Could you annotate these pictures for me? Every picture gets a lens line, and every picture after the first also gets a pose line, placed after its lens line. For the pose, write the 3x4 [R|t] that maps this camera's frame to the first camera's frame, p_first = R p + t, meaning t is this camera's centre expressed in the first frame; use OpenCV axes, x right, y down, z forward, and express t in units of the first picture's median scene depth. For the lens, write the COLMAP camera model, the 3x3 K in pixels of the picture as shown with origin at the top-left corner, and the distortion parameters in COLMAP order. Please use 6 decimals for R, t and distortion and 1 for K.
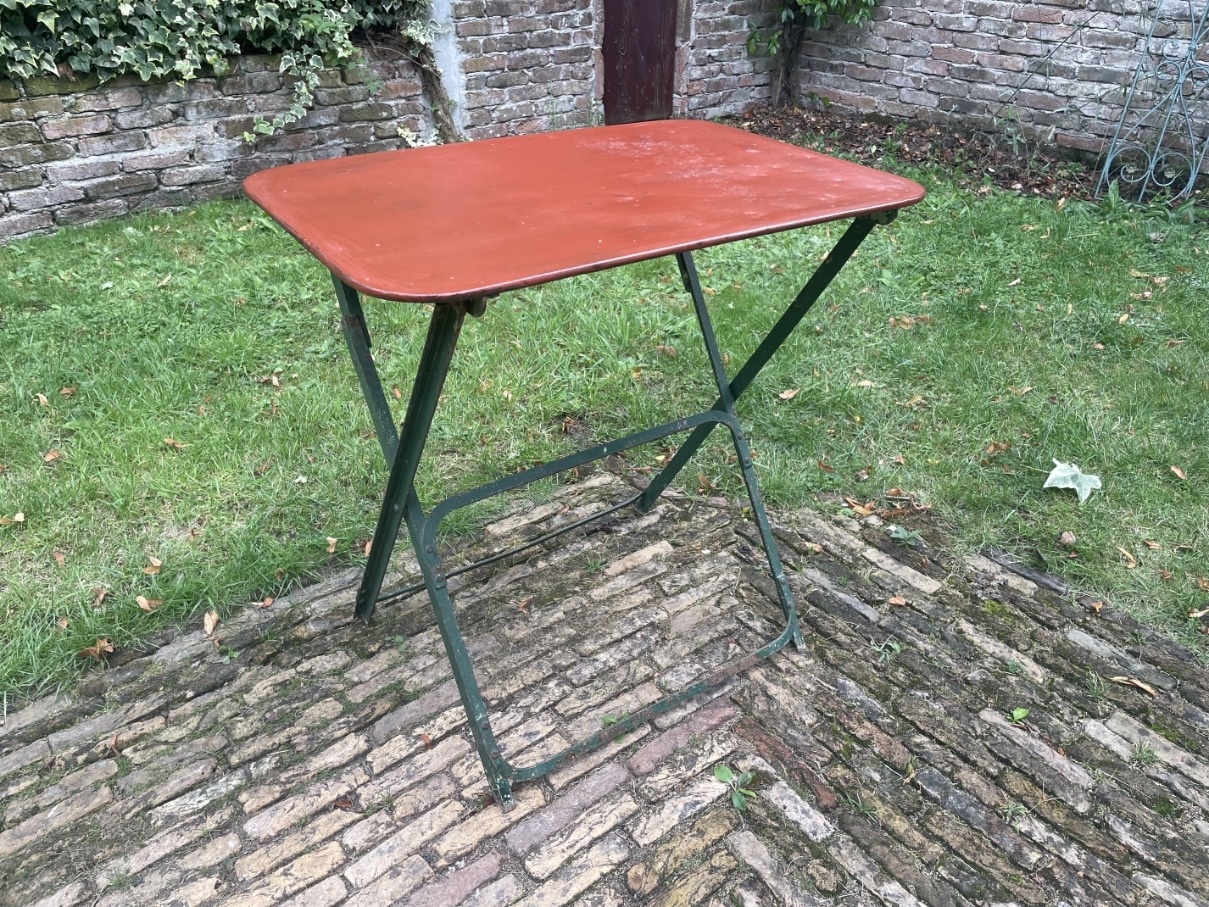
lens RADIAL K [[915.1, 0, 615.3], [0, 915.1, 447.5], [0, 0, 1]] dist [0.089650, -0.125362]
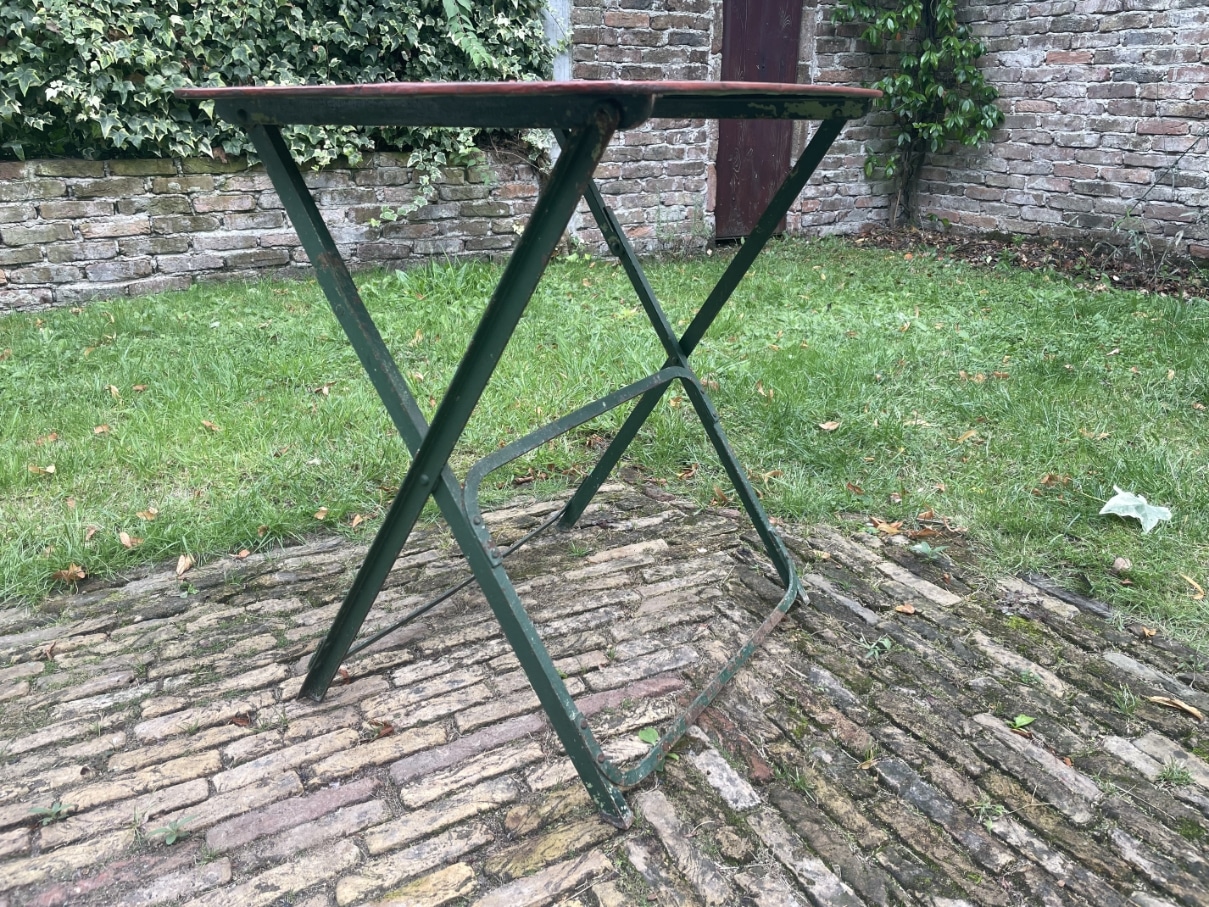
lens RADIAL K [[915.1, 0, 616.7], [0, 915.1, 438.7], [0, 0, 1]] dist [0.089650, -0.125362]
pose [[0.984904, 0.050238, -0.165653, 0.172526], [-0.079881, 0.980879, -0.177467, 0.185612], [0.153570, 0.188020, 0.970085, 0.072256]]
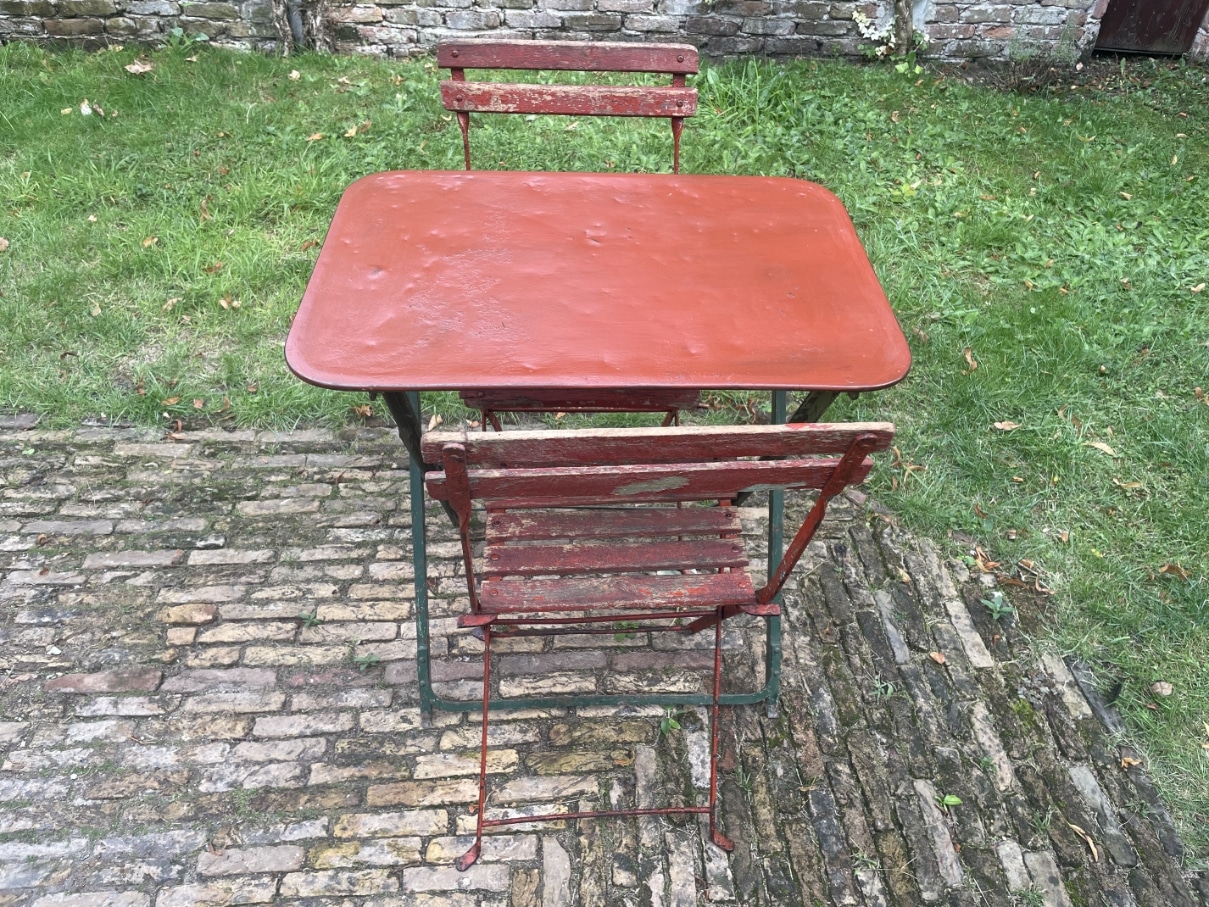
lens RADIAL K [[915.1, 0, 617.9], [0, 915.1, 445.2], [0, 0, 1]] dist [0.089650, -0.125362]
pose [[0.826696, 0.400435, -0.395253, 0.324989], [-0.325606, 0.913389, 0.244338, -0.192498], [0.458862, -0.073297, 0.885479, -0.080364]]
